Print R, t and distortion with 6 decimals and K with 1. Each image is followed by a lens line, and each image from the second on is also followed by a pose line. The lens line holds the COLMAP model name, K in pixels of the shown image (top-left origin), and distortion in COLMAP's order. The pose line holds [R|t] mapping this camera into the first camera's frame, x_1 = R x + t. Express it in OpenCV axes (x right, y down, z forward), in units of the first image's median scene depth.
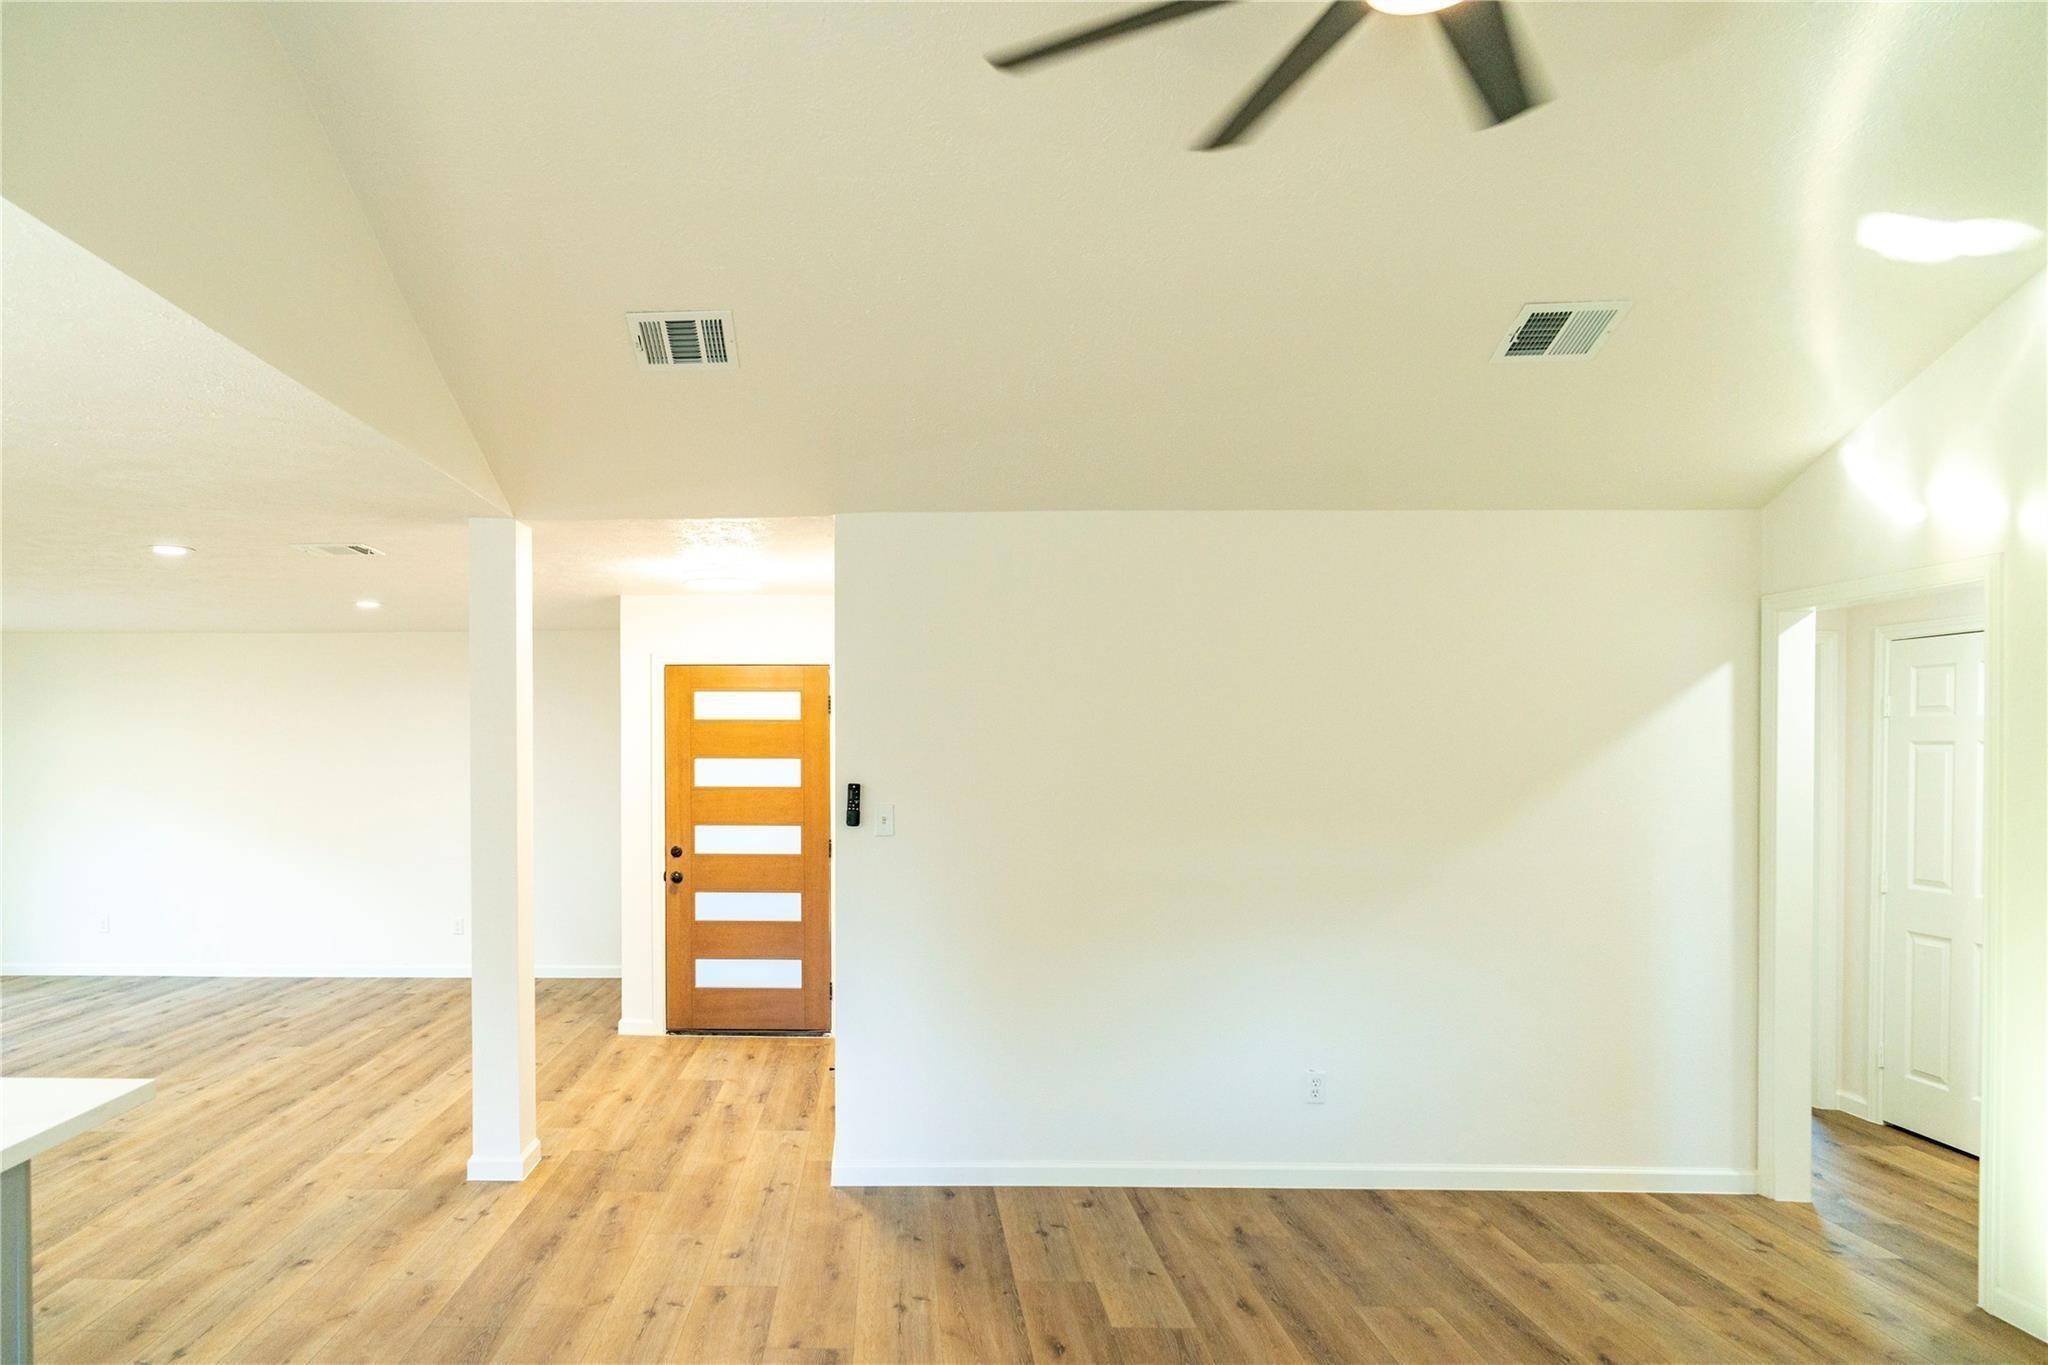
lens RADIAL K [[1273.8, 0, 868.8], [0, 1273.8, 765.3], [0, 0, 1]] dist [0.003691, 0.001760]
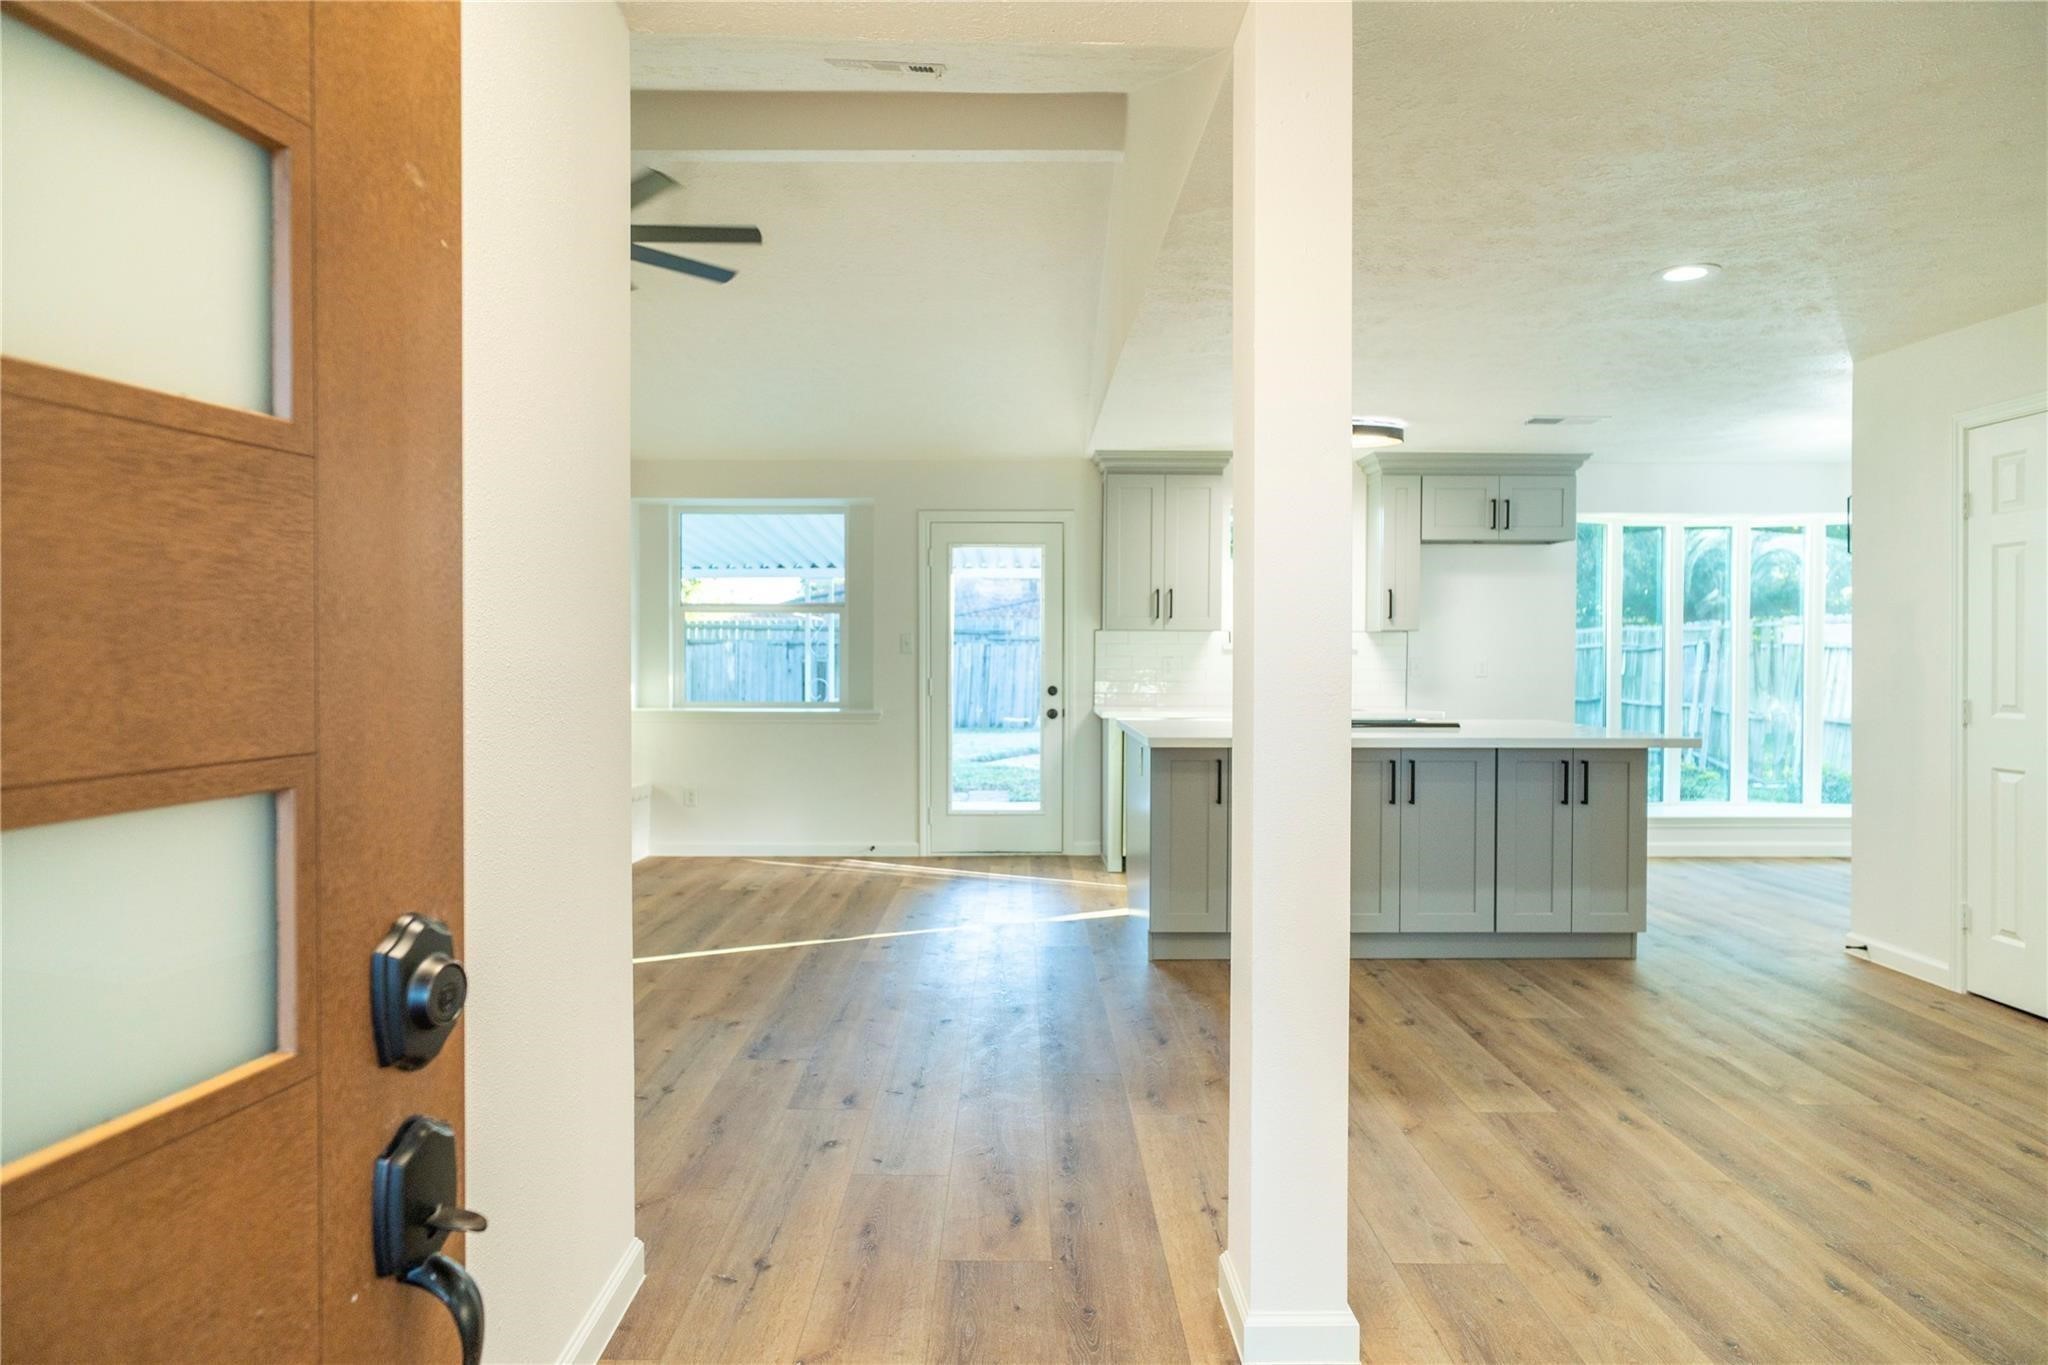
lens RADIAL K [[1213.7, 0, 1023.2], [0, 1213.7, 673.0], [0, 0, 1]] dist [-0.005630, 0.001691]
pose [[-0.999668, -0.006610, -0.024913, -0.192370], [-0.007343, 0.999540, 0.029434, 0.057874], [0.024707, 0.029607, -0.999256, 1.646134]]
